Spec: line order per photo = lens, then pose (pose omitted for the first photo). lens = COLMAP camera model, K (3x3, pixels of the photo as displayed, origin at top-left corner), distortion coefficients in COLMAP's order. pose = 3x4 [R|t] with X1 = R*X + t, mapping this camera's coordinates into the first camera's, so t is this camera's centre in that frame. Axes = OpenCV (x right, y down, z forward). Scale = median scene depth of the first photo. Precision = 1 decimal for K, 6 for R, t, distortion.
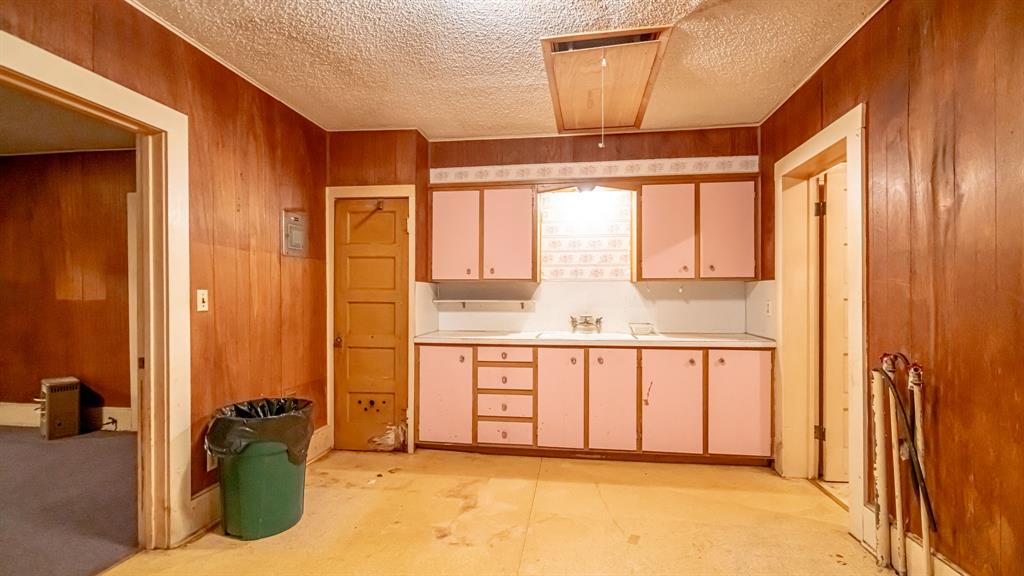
lens RADIAL K [[457.5, 0, 514.7], [0, 457.5, 291.0], [0, 0, 1]] dist [-0.013384, 0.009662]
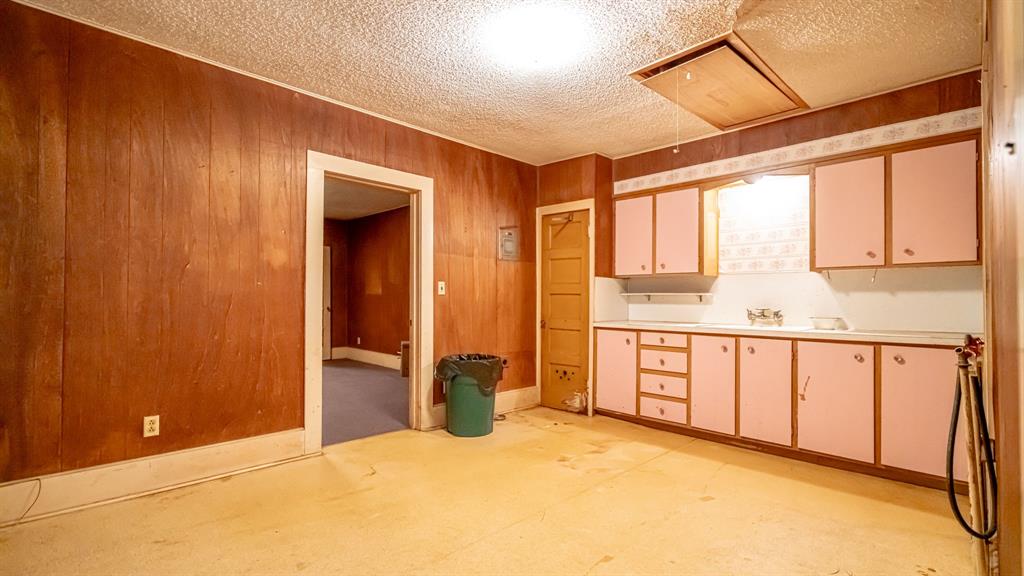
lens RADIAL K [[457.5, 0, 514.7], [0, 457.5, 291.0], [0, 0, 1]] dist [-0.013384, 0.009662]
pose [[0.799613, -0.005160, -0.600493, 0.356633], [-0.003927, 0.999897, -0.013821, 0.036300], [0.600502, 0.013410, 0.799511, -0.111525]]
